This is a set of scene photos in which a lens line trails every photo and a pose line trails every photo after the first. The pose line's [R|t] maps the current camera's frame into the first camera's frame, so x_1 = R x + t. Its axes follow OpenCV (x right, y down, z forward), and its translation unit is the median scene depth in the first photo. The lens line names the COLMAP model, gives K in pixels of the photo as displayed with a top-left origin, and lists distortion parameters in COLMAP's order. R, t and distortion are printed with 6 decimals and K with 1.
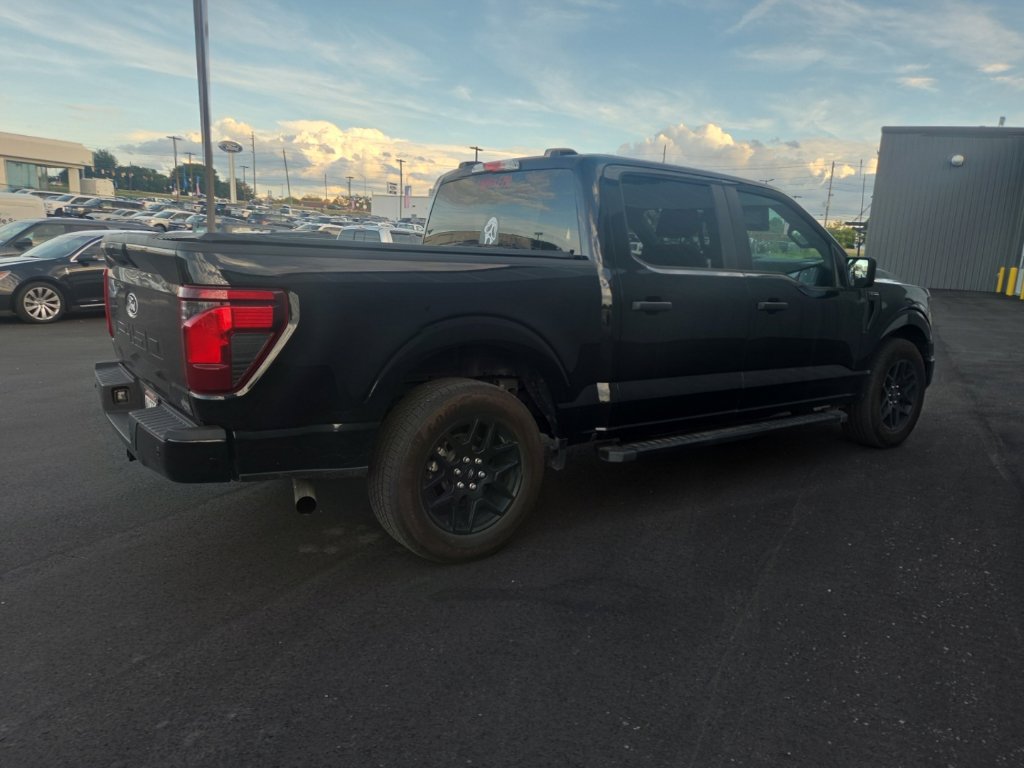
lens RADIAL K [[748.9, 0, 542.1], [0, 748.9, 394.3], [0, 0, 1]] dist [0.048982, -0.019182]
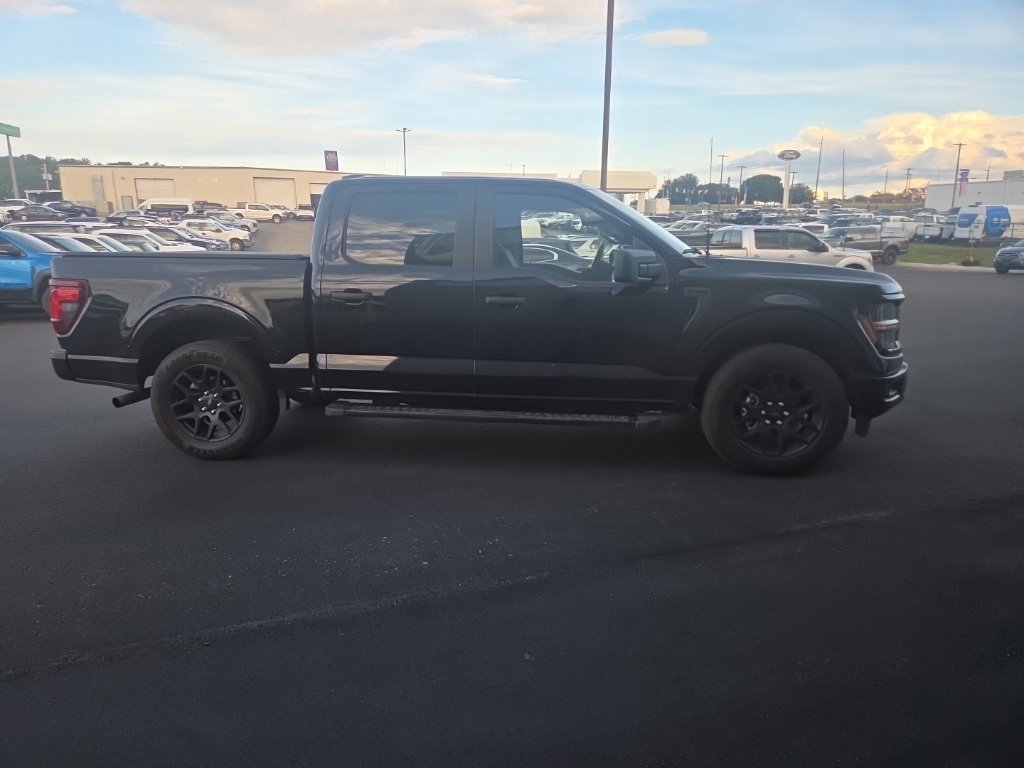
lens RADIAL K [[698.2, 0, 497.0], [0, 698.2, 388.4], [0, 0, 1]] dist [0.082218, -0.071651]
pose [[0.695845, 0.106250, -0.710289, 0.119083], [-0.104442, 0.993453, 0.046290, -0.004547], [0.710557, 0.041973, 0.702387, 0.036168]]
